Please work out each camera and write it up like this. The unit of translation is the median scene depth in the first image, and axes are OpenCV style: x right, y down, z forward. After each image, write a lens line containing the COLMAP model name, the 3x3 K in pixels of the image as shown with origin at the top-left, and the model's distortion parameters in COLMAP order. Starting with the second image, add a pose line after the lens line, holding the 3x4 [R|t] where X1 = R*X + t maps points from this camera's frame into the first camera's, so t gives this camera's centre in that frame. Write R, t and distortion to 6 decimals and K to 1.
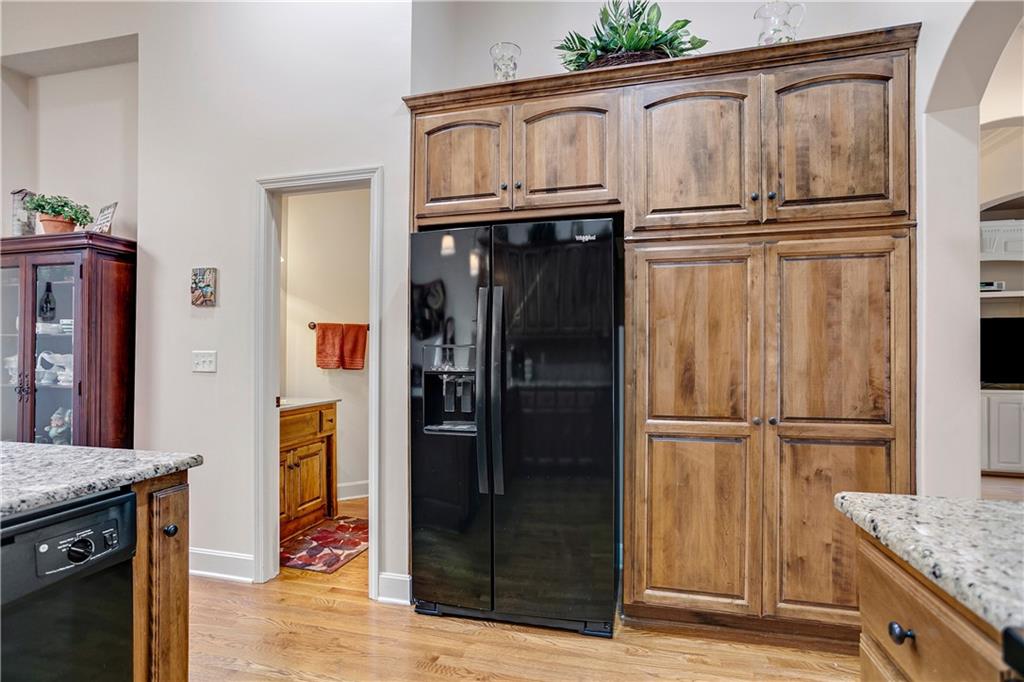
lens RADIAL K [[500.5, 0, 506.8], [0, 500.5, 344.4], [0, 0, 1]] dist [-0.044195, 0.028505]
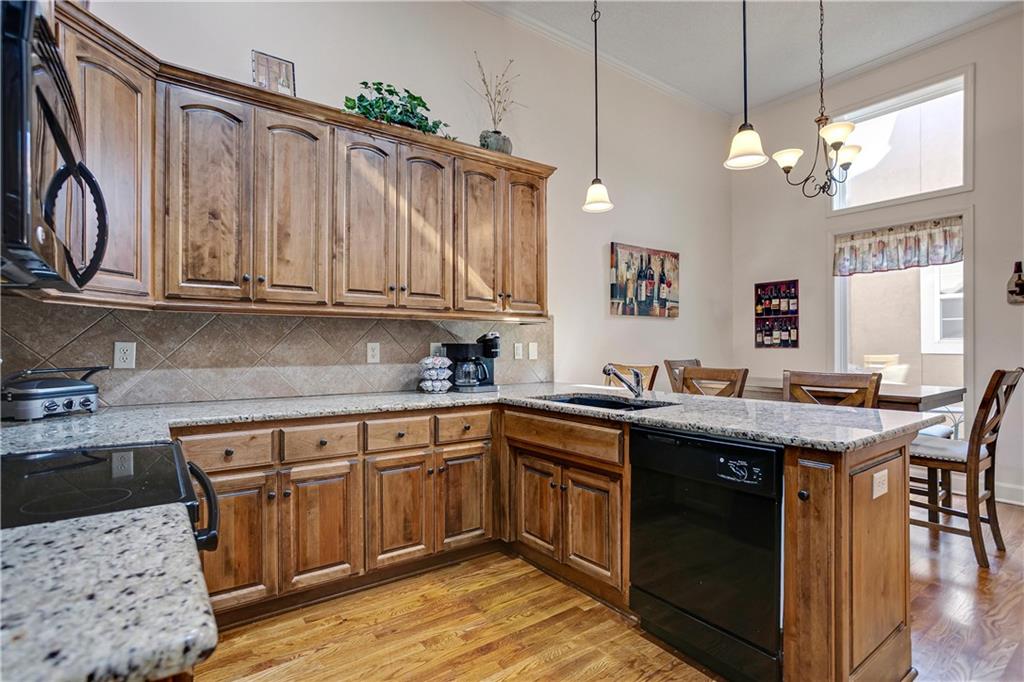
lens RADIAL K [[496.1, 0, 512.0], [0, 496.1, 341.0], [0, 0, 1]] dist [-0.049544, 0.027915]
pose [[-0.628748, -0.005765, -0.777588, 0.662210], [0.022071, 0.999437, -0.025256, 0.023041], [0.777296, -0.033042, -0.628267, 1.197498]]
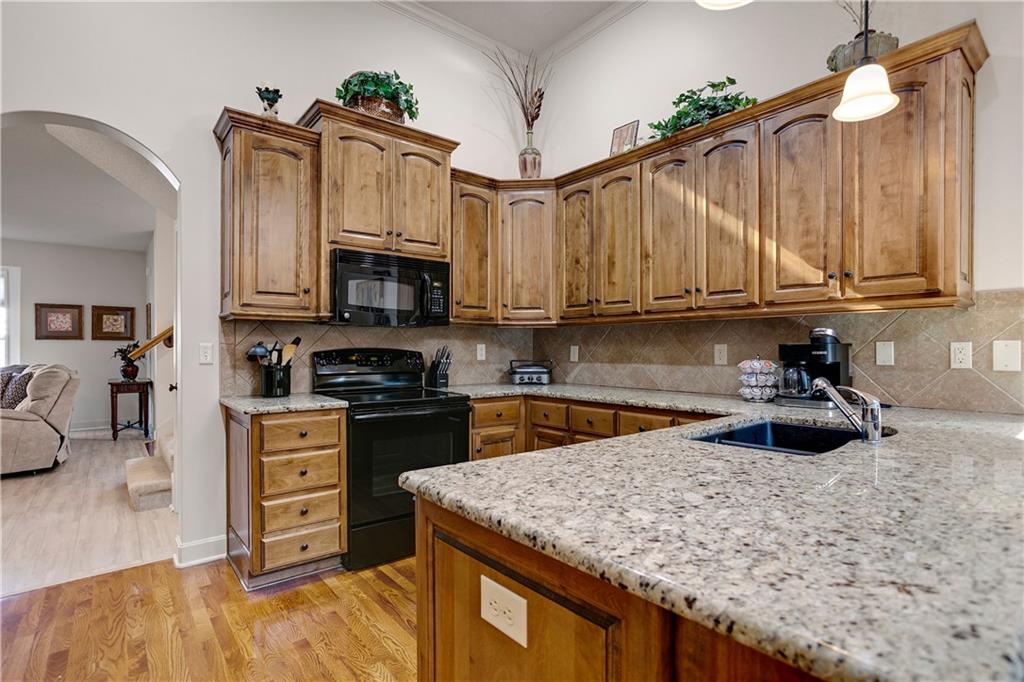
lens RADIAL K [[498.4, 0, 509.1], [0, 498.4, 349.5], [0, 0, 1]] dist [-0.047616, 0.029509]
pose [[-0.813583, 0.002360, 0.581444, -1.319292], [-0.011848, 0.999717, -0.020635, 0.042038], [-0.581328, -0.023677, -0.813325, 1.691816]]
